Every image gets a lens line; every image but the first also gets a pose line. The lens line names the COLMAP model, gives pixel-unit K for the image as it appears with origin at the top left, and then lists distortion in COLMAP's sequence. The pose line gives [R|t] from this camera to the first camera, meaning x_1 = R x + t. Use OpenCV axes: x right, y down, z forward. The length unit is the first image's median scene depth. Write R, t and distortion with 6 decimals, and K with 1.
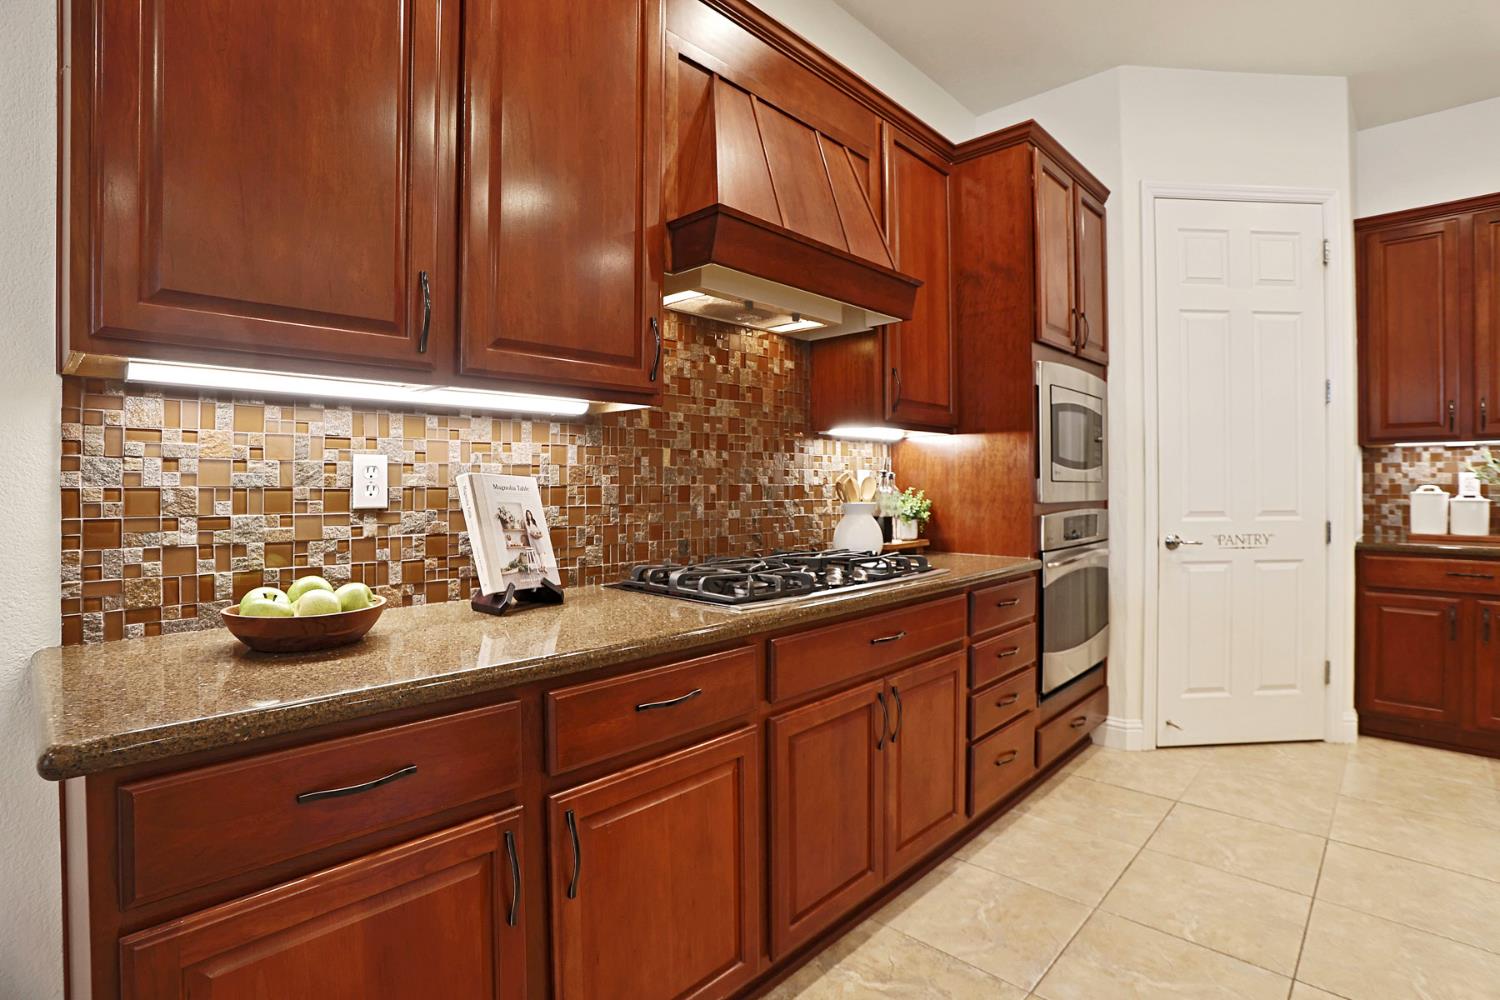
lens RADIAL K [[737.0, 0, 764.0], [0, 737.0, 488.4], [0, 0, 1]] dist [-0.062541, 0.024908]
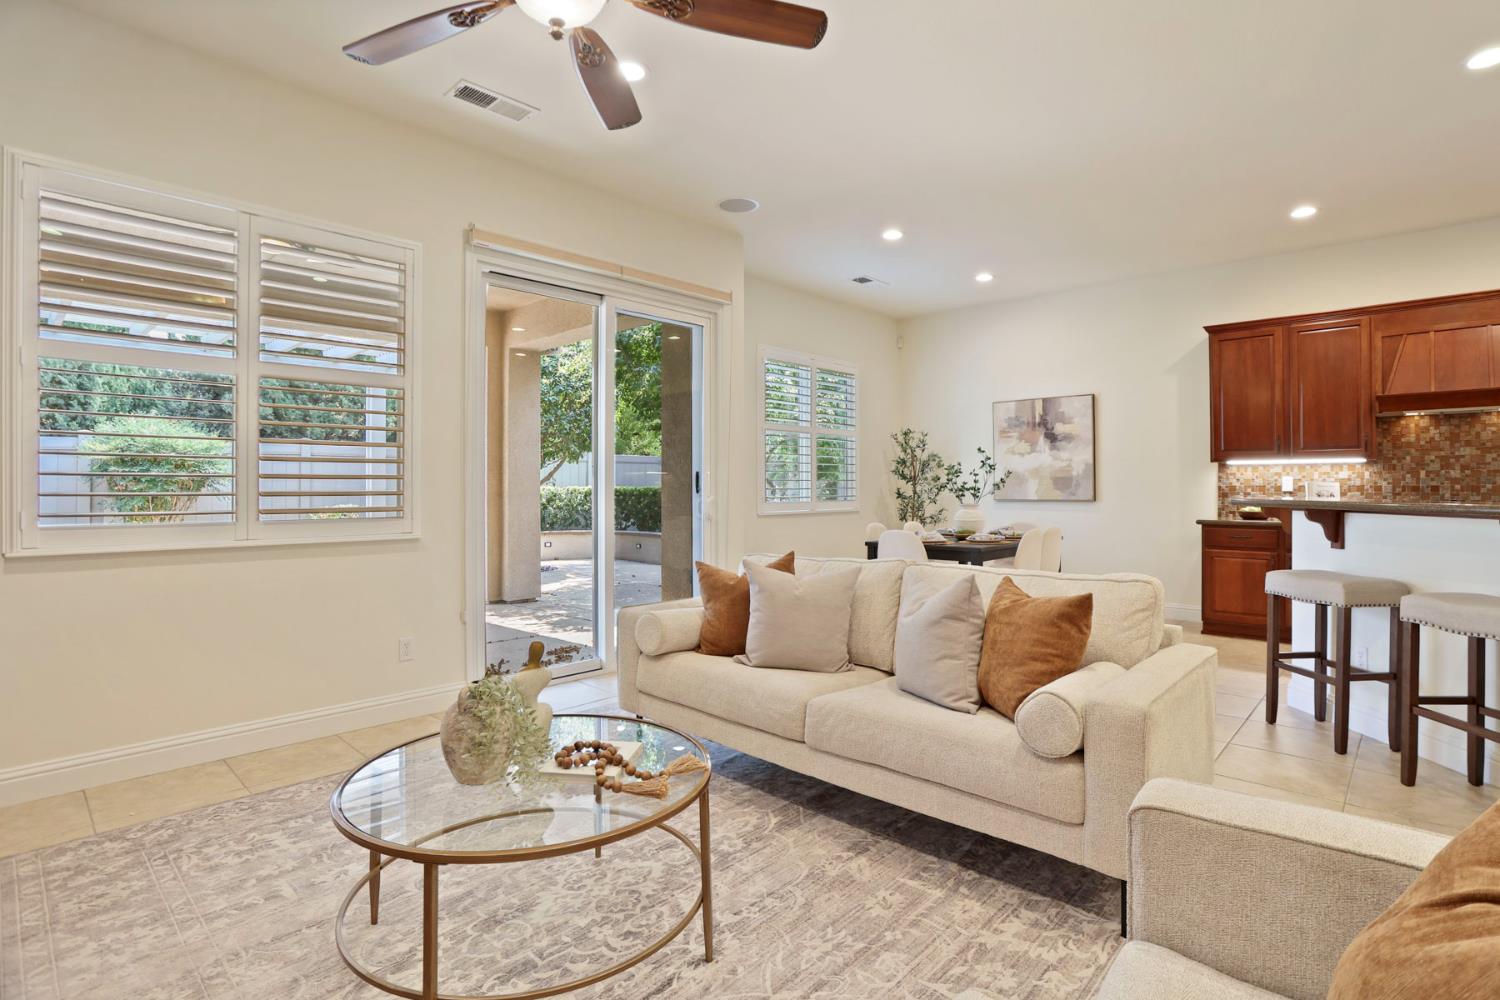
lens RADIAL K [[737.0, 0, 749.4], [0, 737.0, 488.7], [0, 0, 1]] dist [-0.062541, 0.024908]
pose [[-0.015177, 0.003746, -0.999878, 1.956898], [-0.005357, 0.999978, 0.003828, 0.008810], [0.999870, 0.005415, -0.015156, -1.056488]]
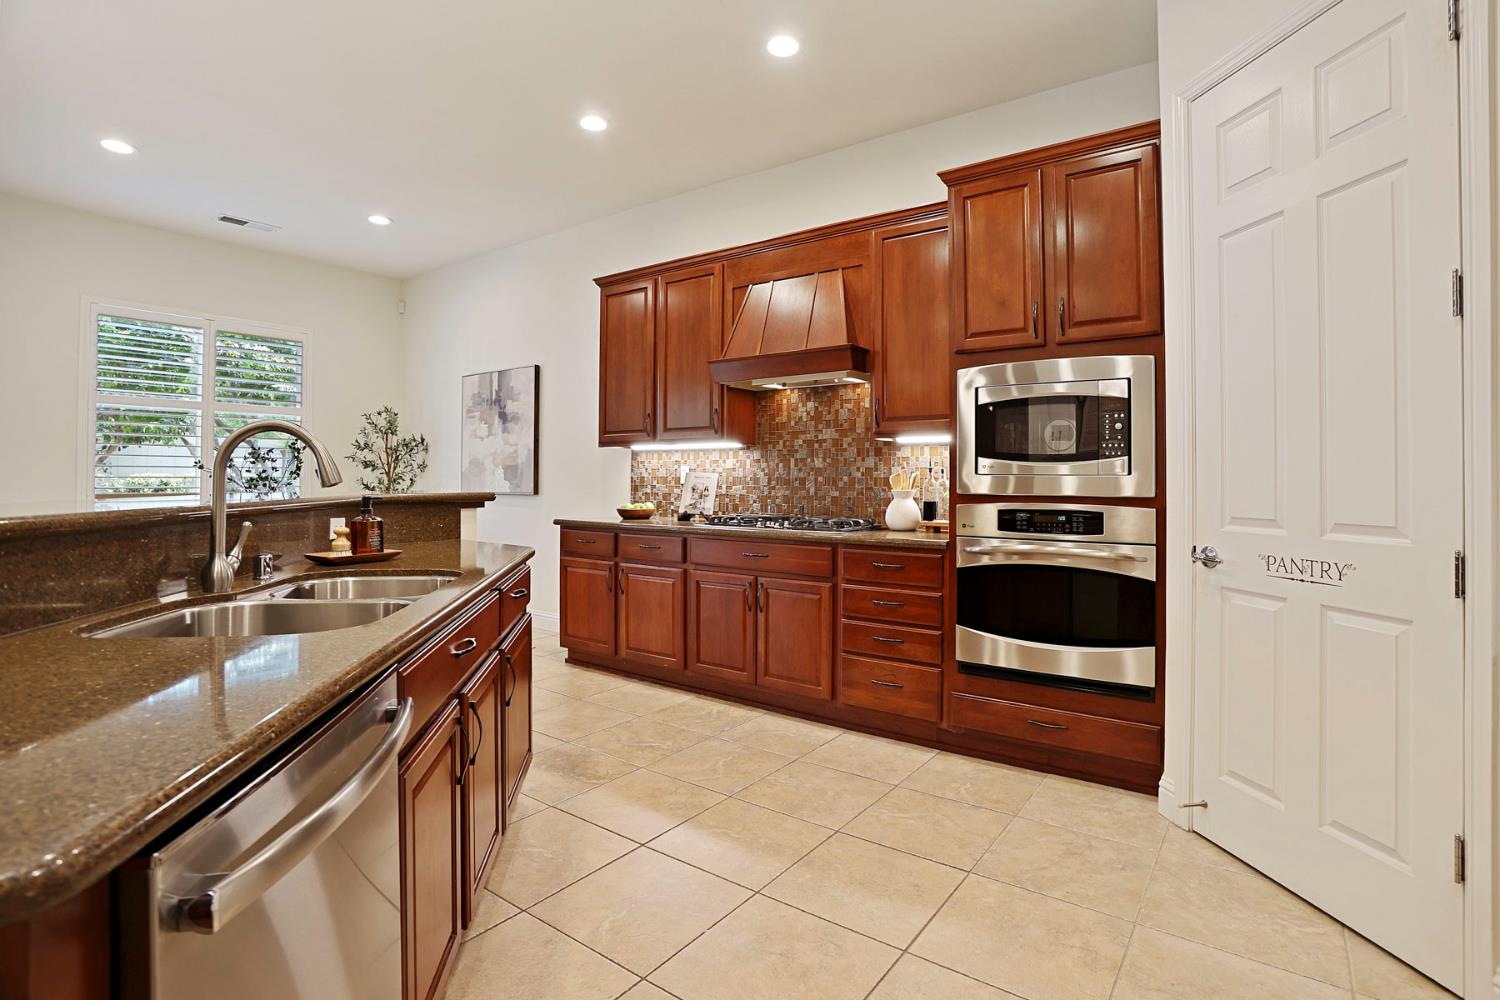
lens RADIAL K [[737.0, 0, 753.9], [0, 737.0, 469.8], [0, 0, 1]] dist [-0.062541, 0.024908]
pose [[0.106680, -0.009145, -0.994251, 1.543163], [-0.011007, 0.999886, -0.010377, -0.001858], [0.994233, 0.012051, 0.106567, 0.579233]]
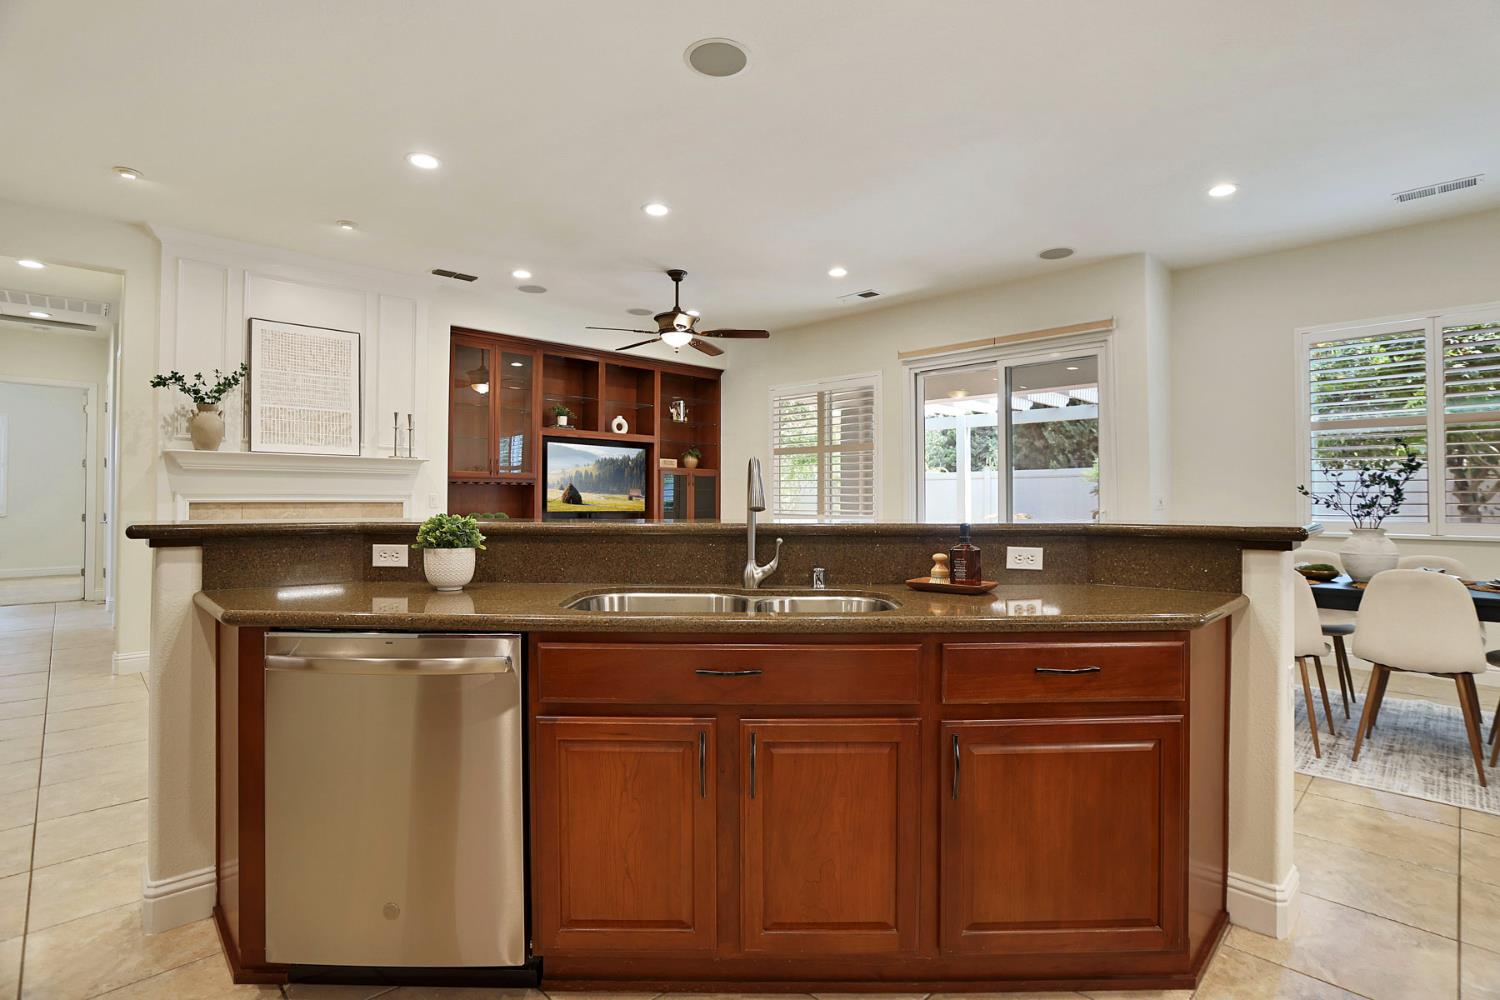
lens RADIAL K [[737.0, 0, 753.0], [0, 737.0, 491.2], [0, 0, 1]] dist [-0.062541, 0.024908]
pose [[-0.998510, -0.000417, 0.054575, 0.845584], [-0.000574, 0.999996, -0.002858, -0.009680], [-0.054574, -0.002885, -0.998506, 1.060697]]
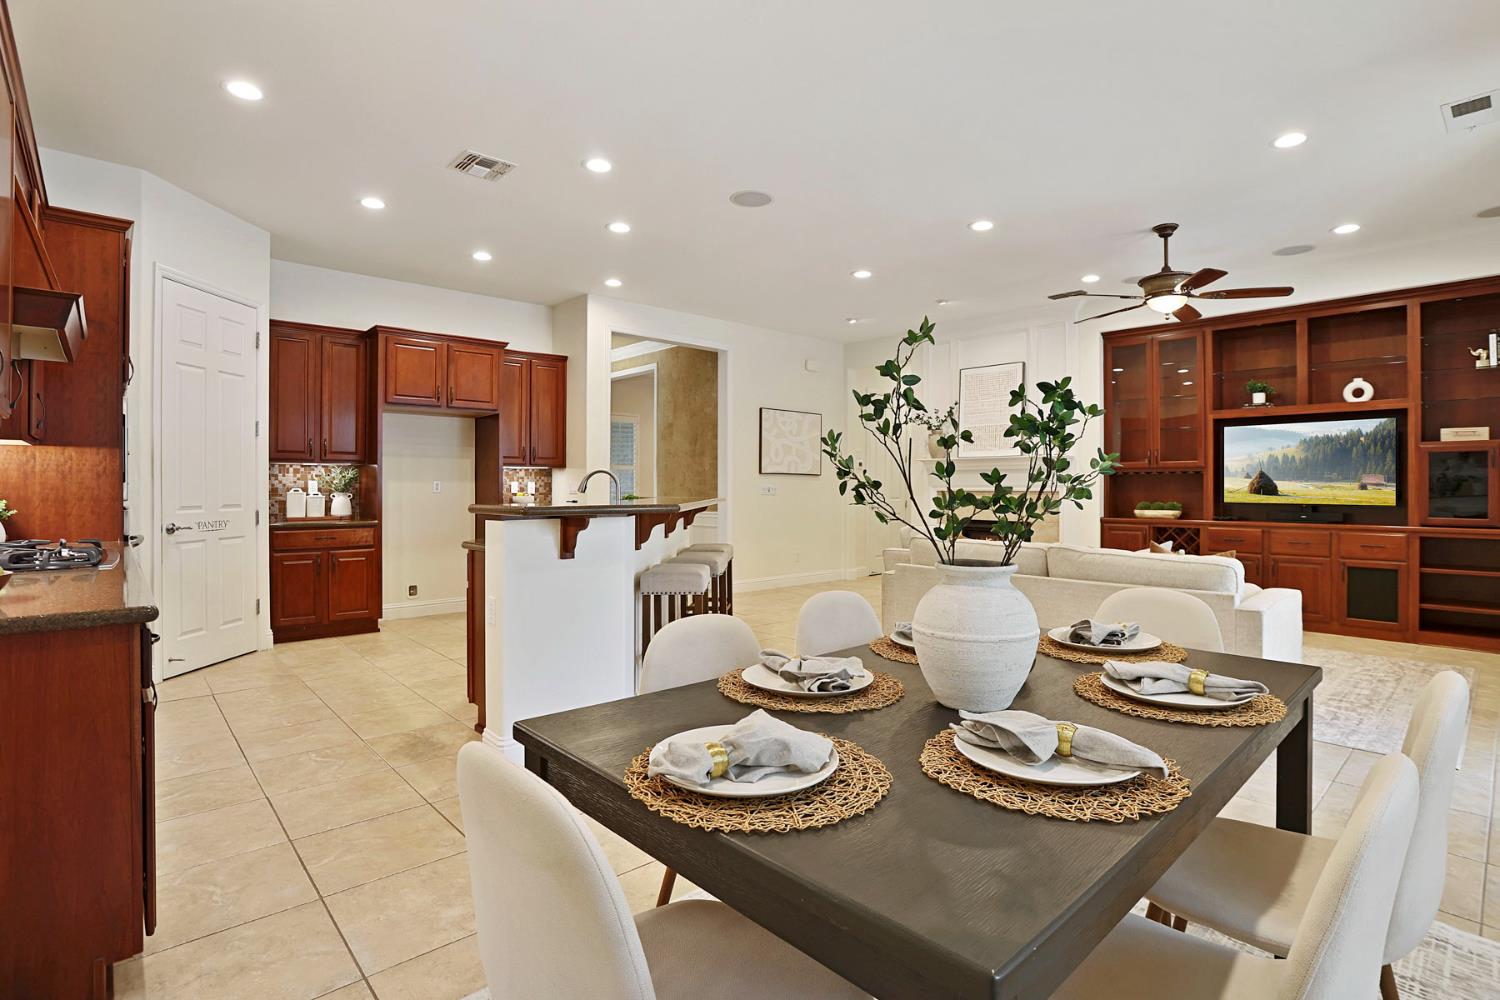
lens RADIAL K [[737.0, 0, 750.8], [0, 737.0, 486.8], [0, 0, 1]] dist [-0.062541, 0.024908]
pose [[0.098532, 0.002178, 0.995132, -0.861333], [0.005787, 0.999979, -0.002762, 0.004801], [-0.995117, 0.006031, 0.098517, -0.303324]]
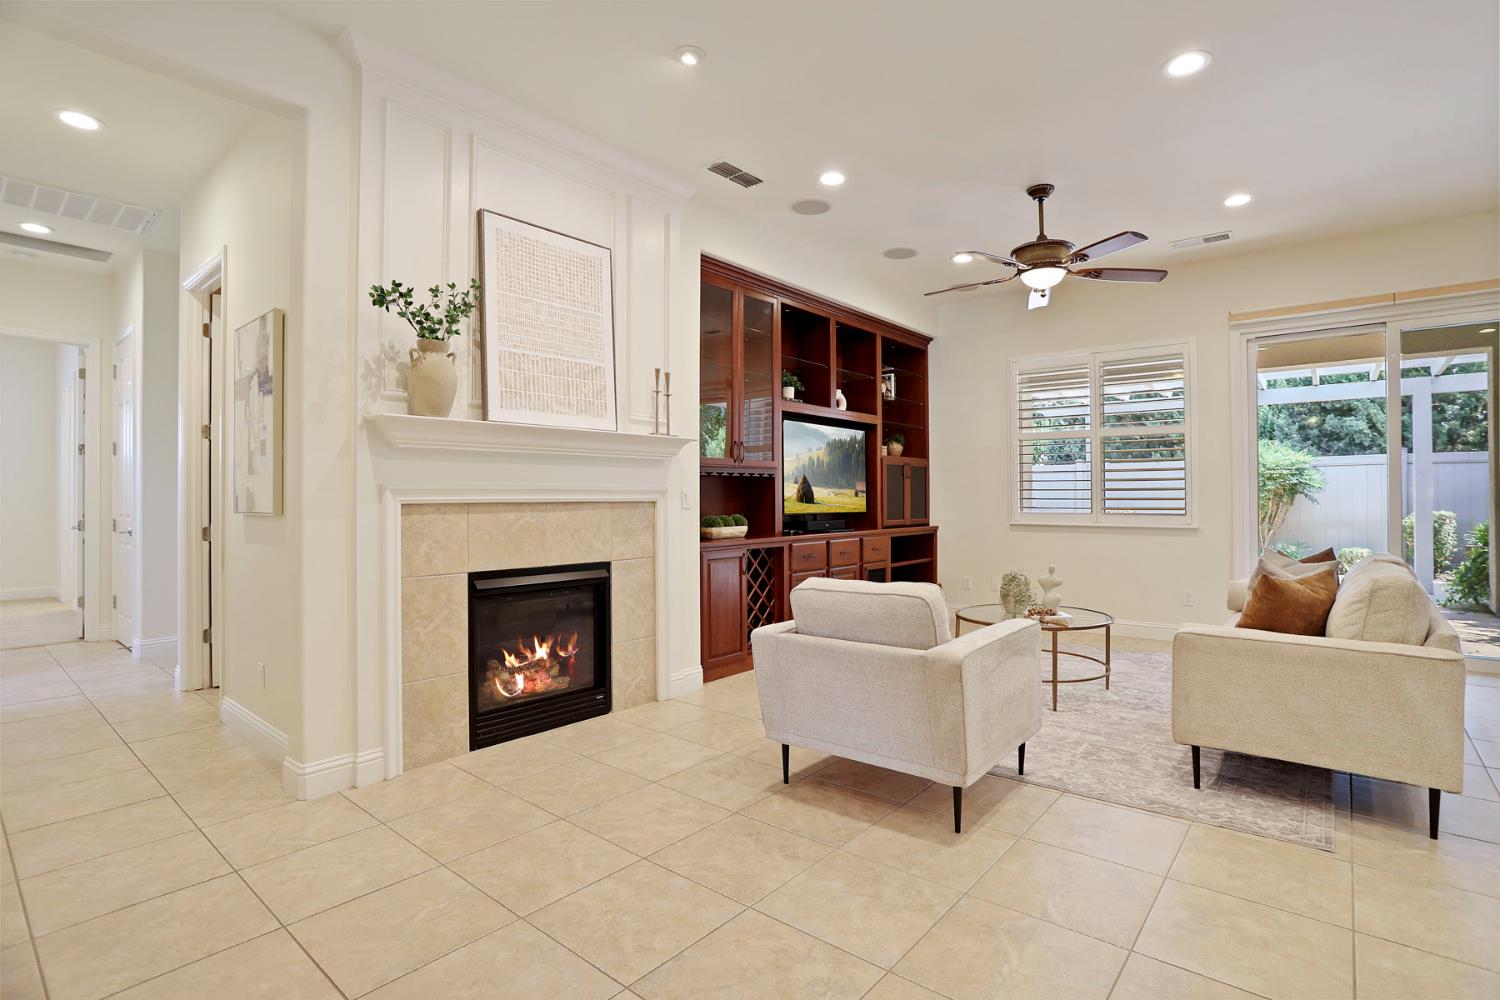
lens RADIAL K [[737.0, 0, 751.9], [0, 737.0, 488.5], [0, 0, 1]] dist [-0.062541, 0.024908]
pose [[-0.998926, 0.002611, -0.046257, 1.974306], [0.002706, 0.999994, -0.001998, -0.003868], [0.046252, -0.002121, -0.998928, 0.415789]]
